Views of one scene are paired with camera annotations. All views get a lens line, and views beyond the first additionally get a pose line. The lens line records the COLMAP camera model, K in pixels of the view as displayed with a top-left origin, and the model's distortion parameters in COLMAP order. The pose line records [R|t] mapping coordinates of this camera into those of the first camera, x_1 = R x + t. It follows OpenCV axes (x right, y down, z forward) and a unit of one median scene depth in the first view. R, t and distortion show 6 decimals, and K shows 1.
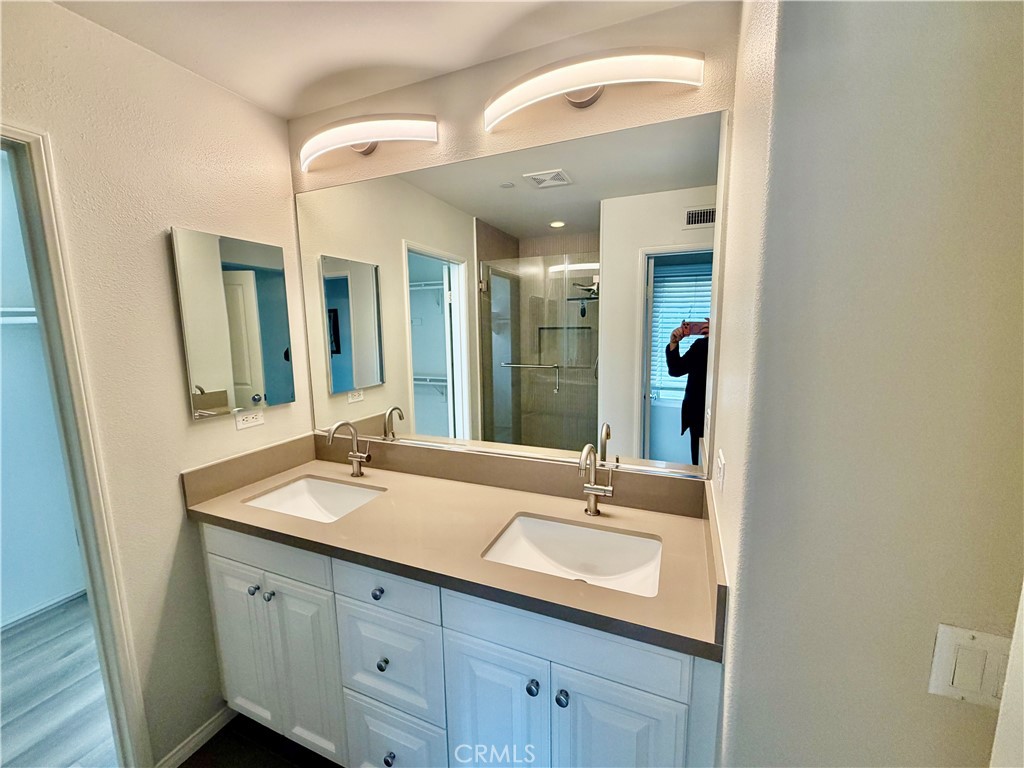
lens RADIAL K [[409.7, 0, 512.0], [0, 409.7, 384.0], [0, 0, 1]] dist [-0.001611, -0.000126]
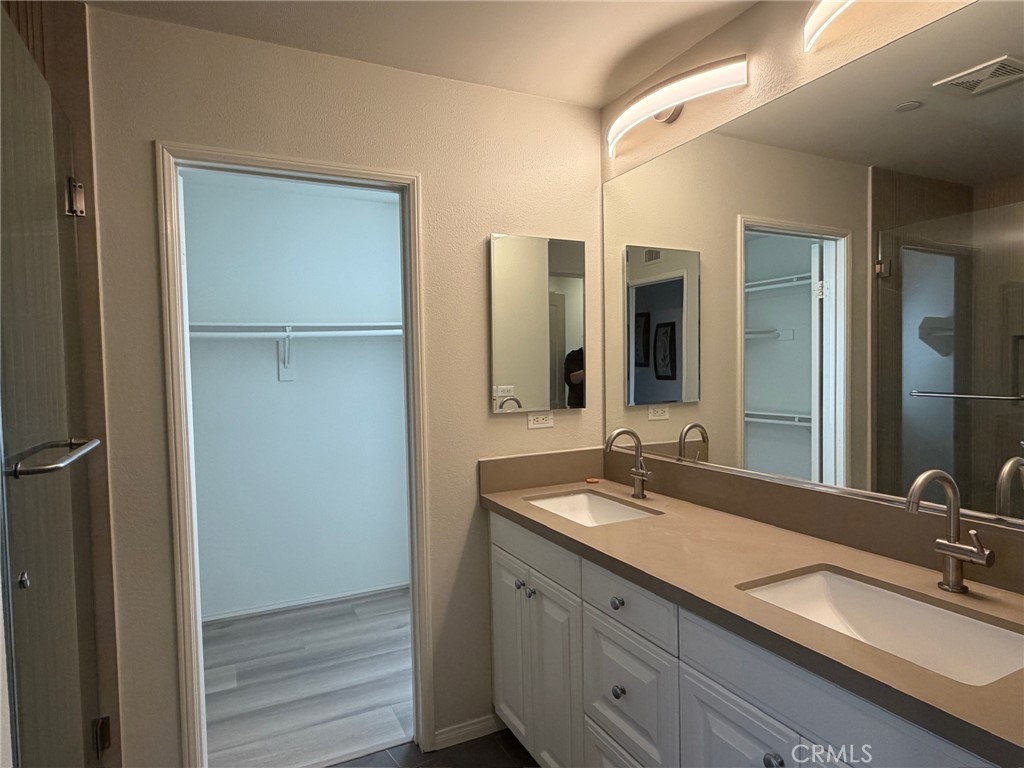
lens RADIAL K [[601.0, 0, 512.0], [0, 601.0, 384.0], [0, 0, 1]] dist [0.000205, -0.000733]
pose [[0.755478, 0.018276, -0.654919, 0.225181], [-0.082161, 0.994363, -0.067028, 0.098732], [0.650001, 0.104447, 0.752721, -0.112042]]
